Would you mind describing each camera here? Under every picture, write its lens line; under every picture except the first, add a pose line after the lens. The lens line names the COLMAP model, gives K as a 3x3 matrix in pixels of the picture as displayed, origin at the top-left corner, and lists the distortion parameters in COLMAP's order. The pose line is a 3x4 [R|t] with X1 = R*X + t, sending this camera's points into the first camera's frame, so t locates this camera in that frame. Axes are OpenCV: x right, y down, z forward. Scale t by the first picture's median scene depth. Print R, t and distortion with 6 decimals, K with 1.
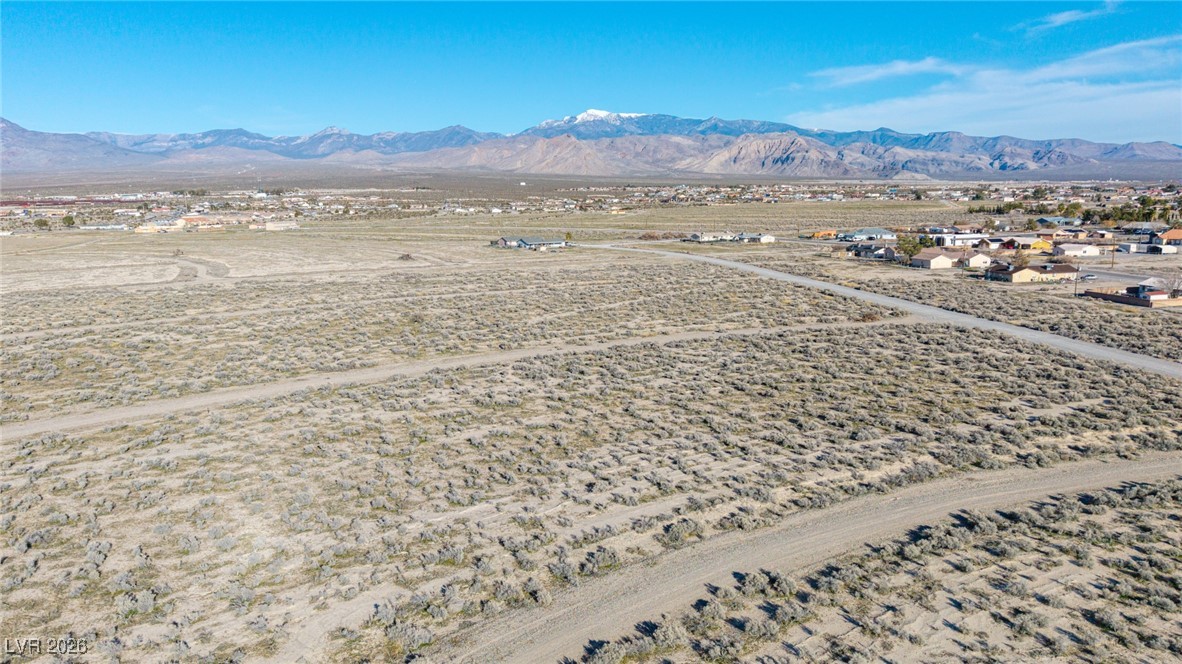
lens RADIAL K [[828.5, 0, 588.7], [0, 828.5, 355.5], [0, 0, 1]] dist [0.028746, -0.036420]
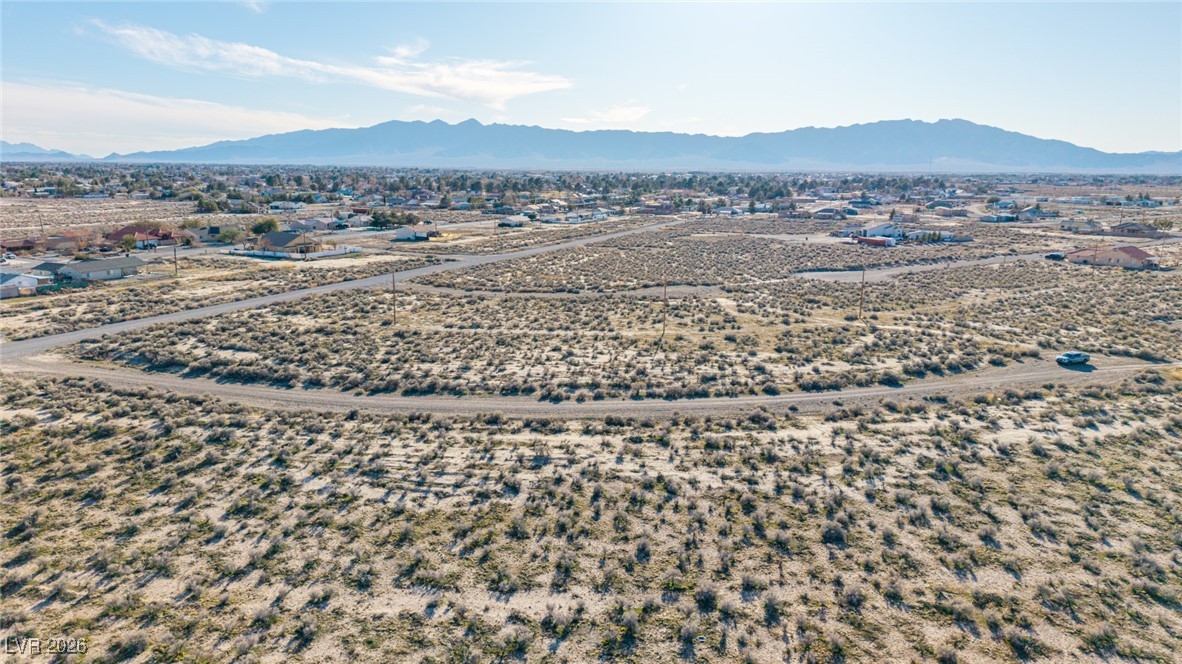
lens RADIAL K [[787.8, 0, 591.0], [0, 787.8, 332.0], [0, 0, 1]] dist [0.016425, -0.005184]
pose [[-0.841271, -0.102269, 0.530852, -0.094754], [0.109180, 0.929570, 0.352106, -0.055626], [-0.529474, 0.354175, -0.770855, 0.292314]]
